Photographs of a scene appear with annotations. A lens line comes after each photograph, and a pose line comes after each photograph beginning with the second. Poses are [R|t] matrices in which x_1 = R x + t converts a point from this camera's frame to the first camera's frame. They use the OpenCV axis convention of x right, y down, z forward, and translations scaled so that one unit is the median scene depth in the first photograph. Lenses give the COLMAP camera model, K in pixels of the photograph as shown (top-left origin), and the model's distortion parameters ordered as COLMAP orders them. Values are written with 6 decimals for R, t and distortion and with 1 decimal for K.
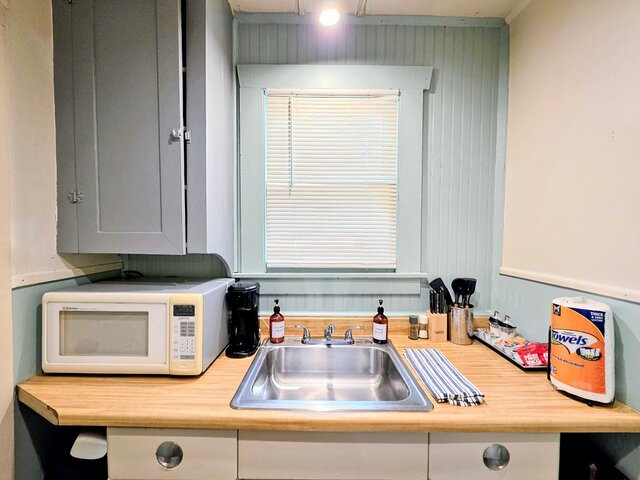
lens RADIAL K [[254.2, 0, 320.0], [0, 254.2, 240.0], [0, 0, 1]] dist [0.003581, 0.000139]
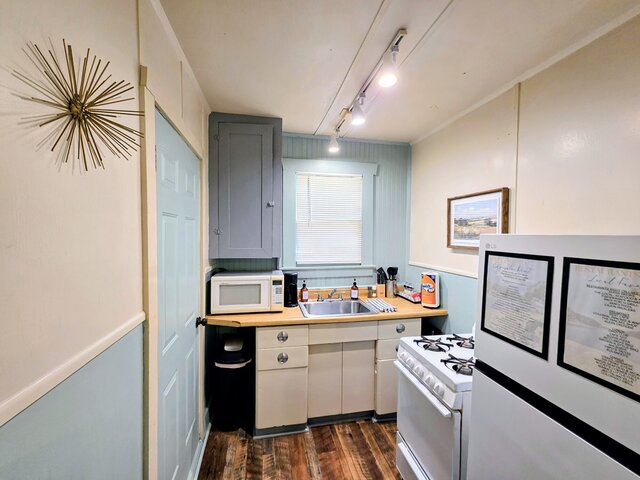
lens RADIAL K [[254.2, 0, 320.0], [0, 254.2, 240.0], [0, 0, 1]] dist [0.003581, 0.000139]
pose [[0.980363, -0.005171, 0.197134, -0.434914], [0.006188, 0.999971, -0.004546, -0.067083], [-0.197105, 0.005676, 0.980366, -0.945623]]
